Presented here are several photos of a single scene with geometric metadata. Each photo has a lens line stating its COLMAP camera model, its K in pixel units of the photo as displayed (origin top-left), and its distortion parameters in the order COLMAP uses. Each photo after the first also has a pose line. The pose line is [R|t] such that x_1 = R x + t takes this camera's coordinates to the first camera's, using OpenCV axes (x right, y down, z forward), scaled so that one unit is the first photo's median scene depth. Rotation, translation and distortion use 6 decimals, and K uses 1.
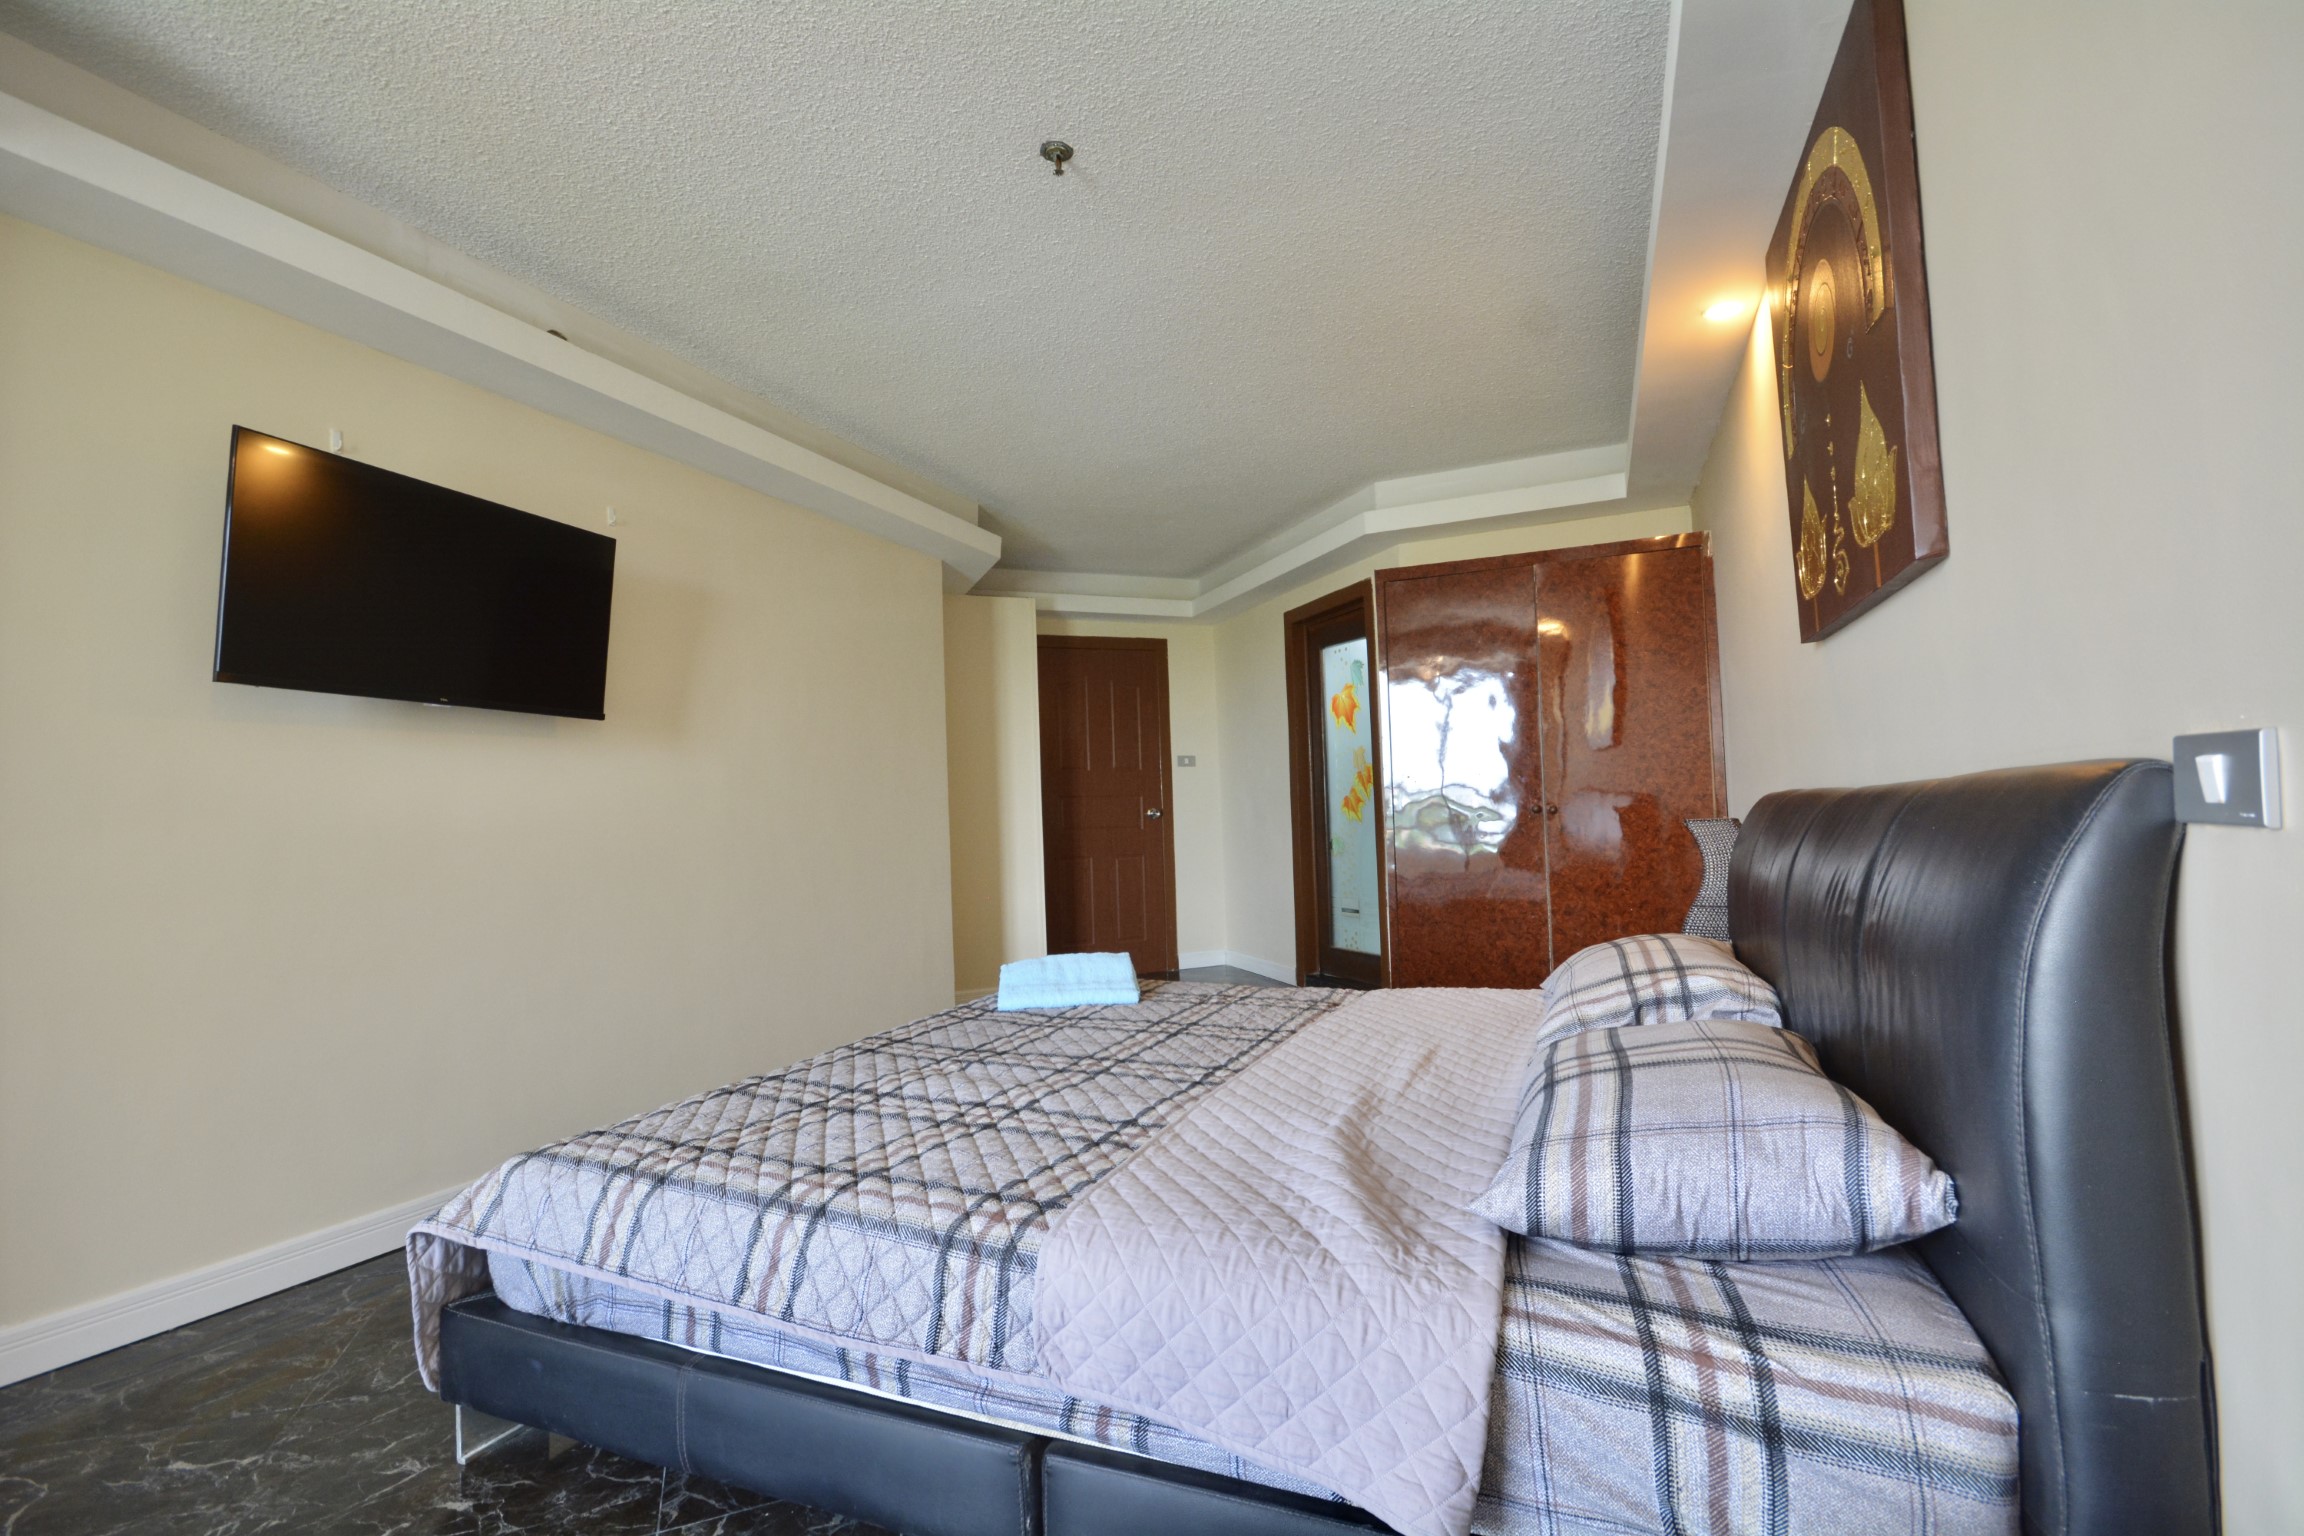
lens RADIAL K [[1012.8, 0, 1153.2], [0, 1012.8, 765.9], [0, 0, 1]] dist [0.010862, -0.013869]
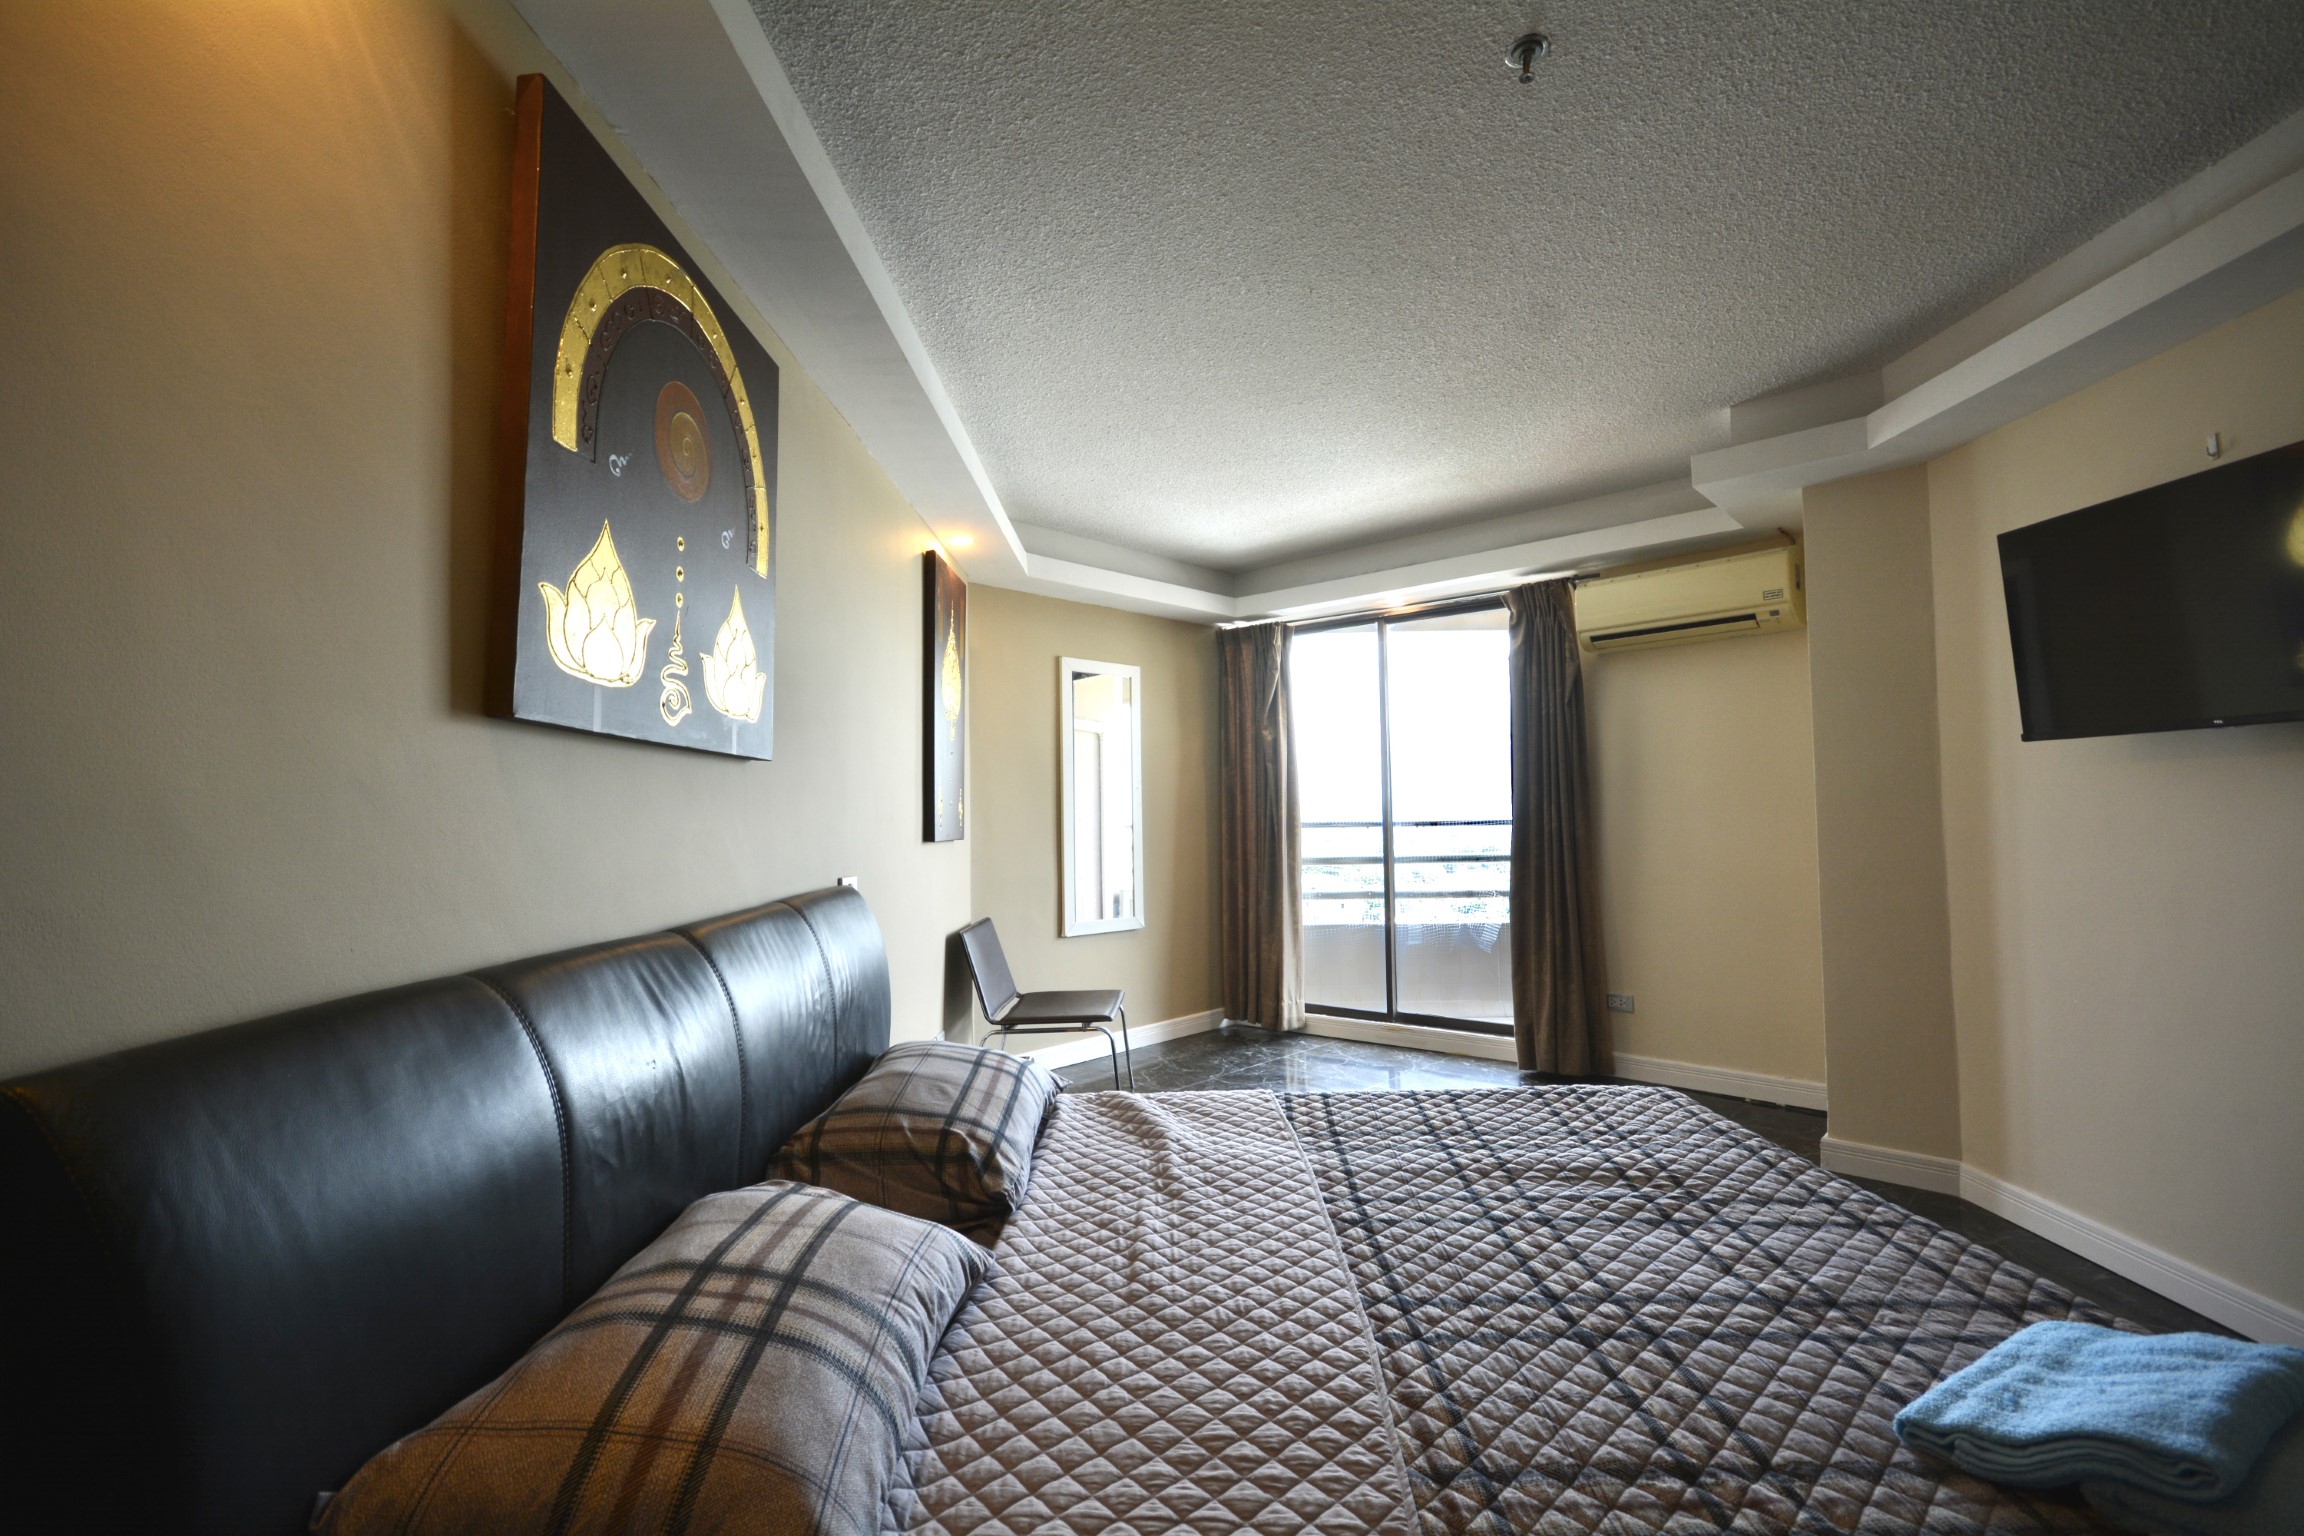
lens RADIAL K [[1012.8, 0, 1161.7], [0, 1012.8, 775.1], [0, 0, 1]] dist [0.010862, -0.013869]
pose [[-0.916516, 0.029949, -0.398875, 0.689738], [0.065336, 0.995009, -0.075416, -0.023826], [0.394626, -0.095181, -0.913899, 2.203109]]
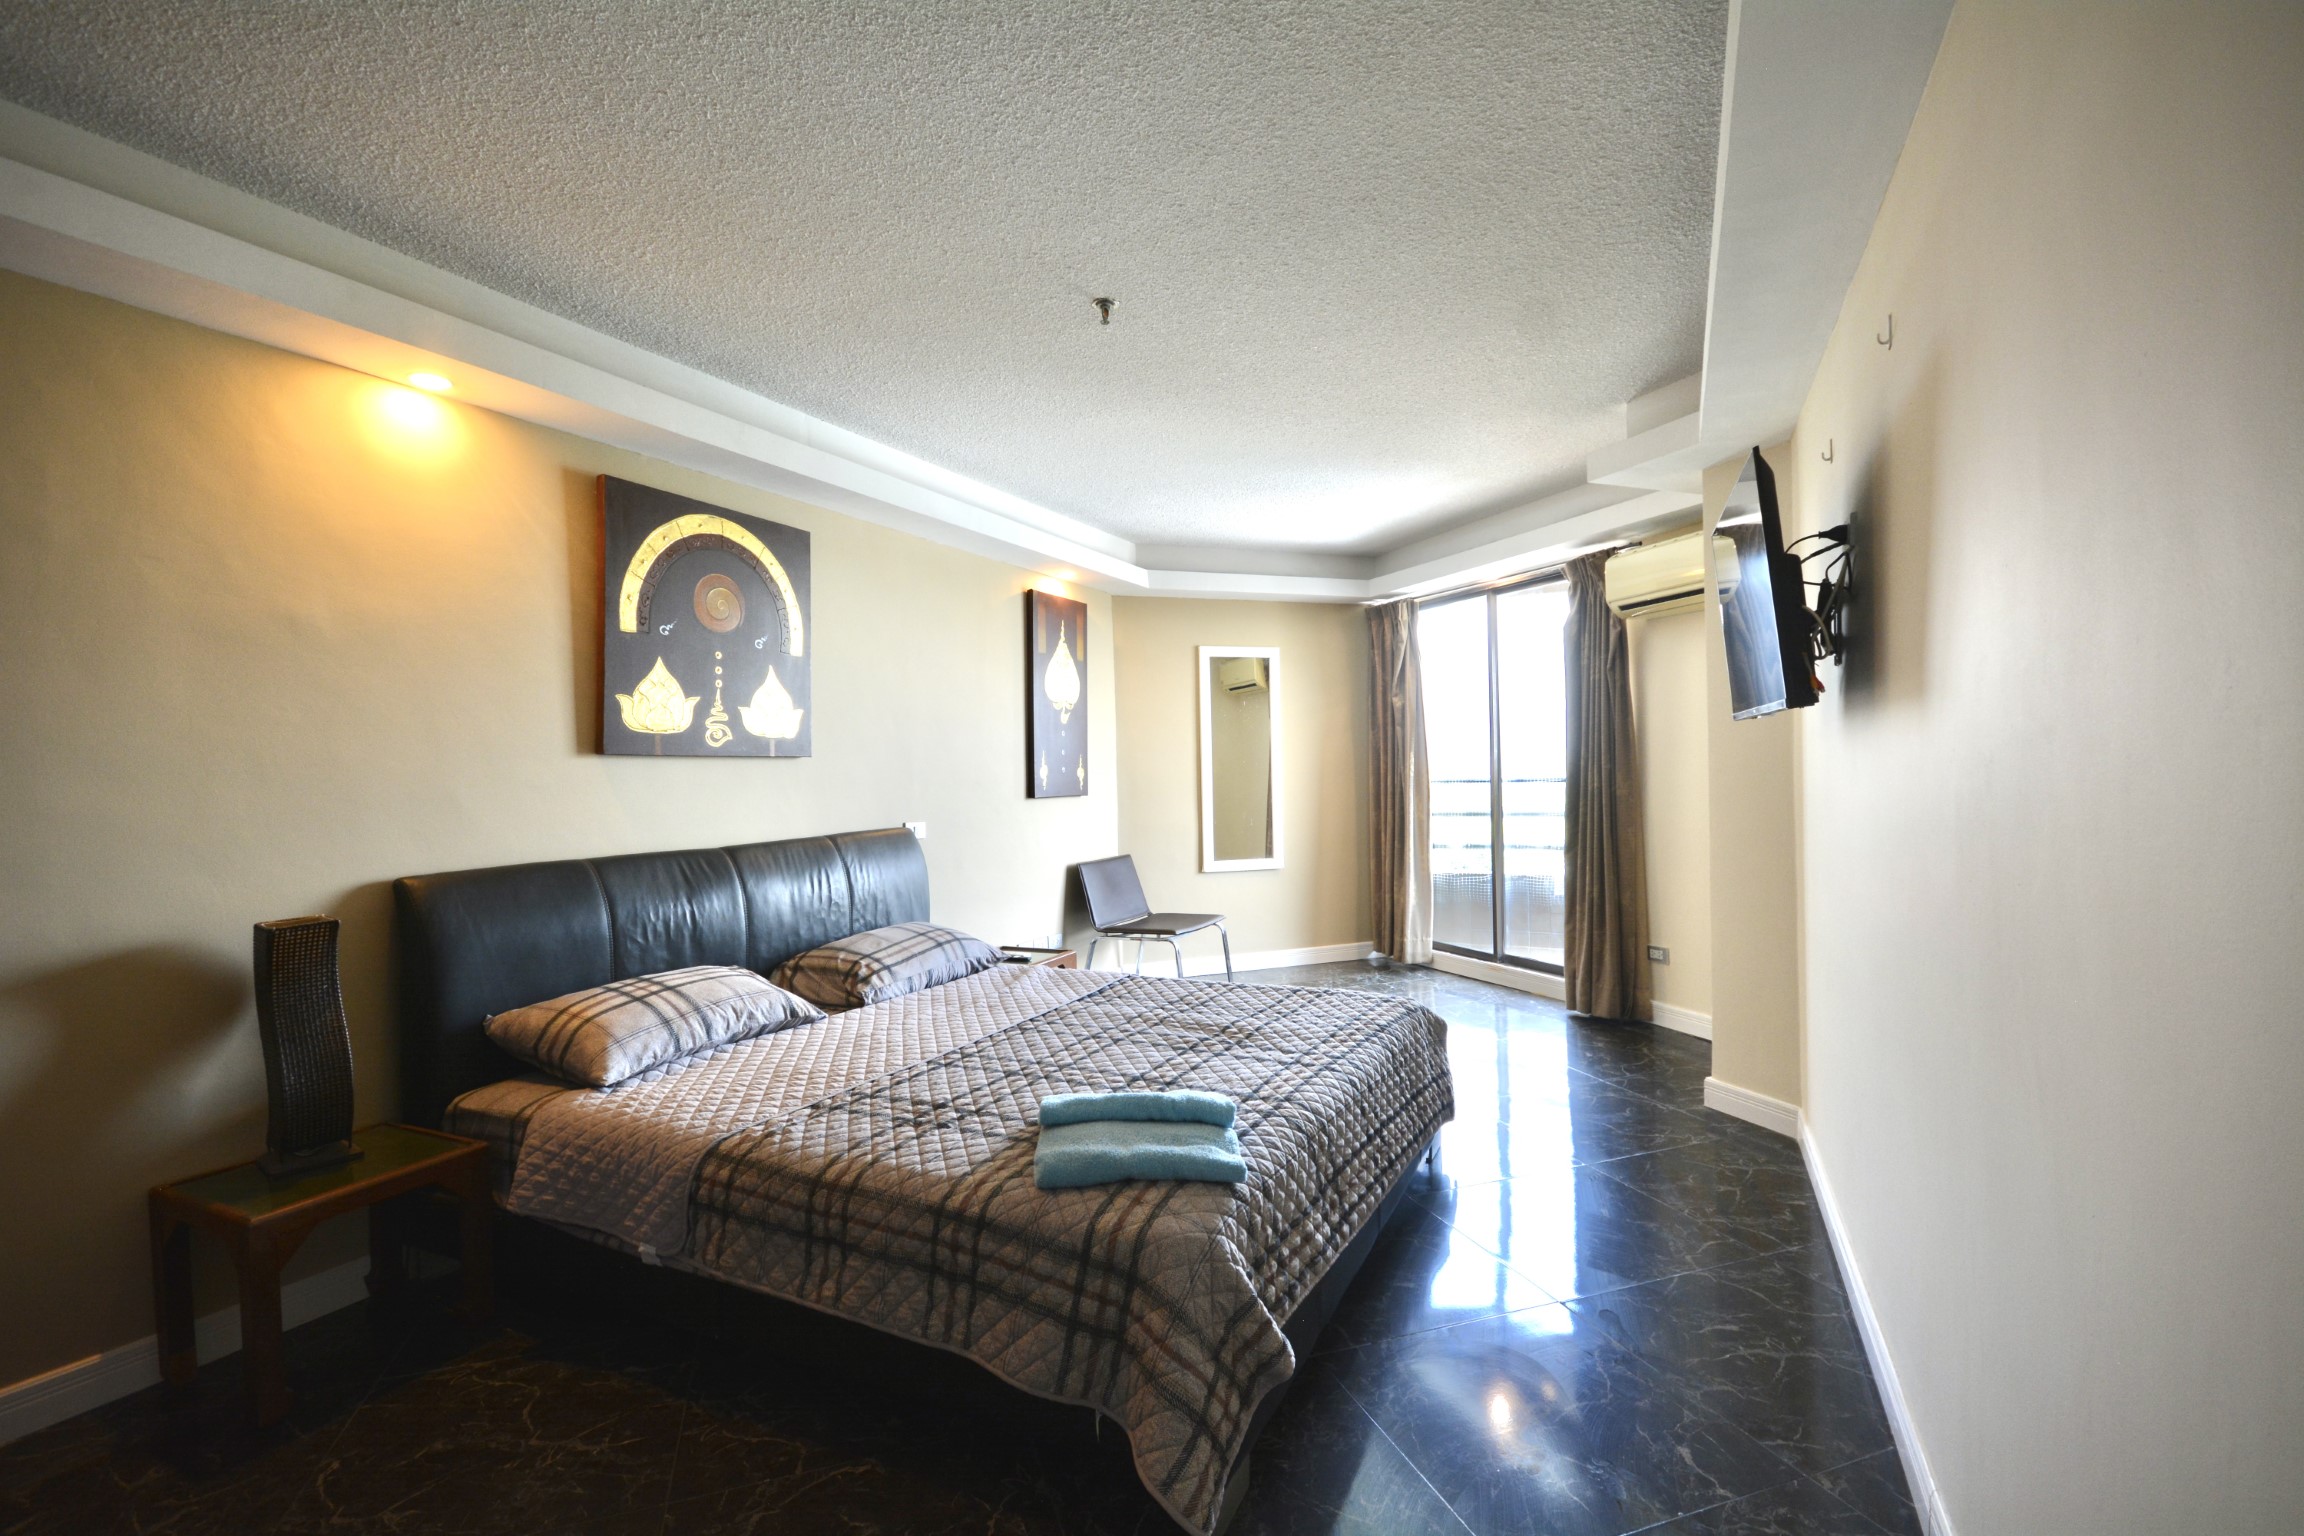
lens RADIAL K [[1036.6, 0, 1159.2], [0, 1036.6, 775.2], [0, 0, 1]] dist [0.004255, -0.003836]
pose [[-0.997261, 0.053728, 0.050821, -0.270918], [0.051351, 0.997575, -0.046979, 0.020730], [-0.053222, -0.044240, -0.997602, 3.136486]]
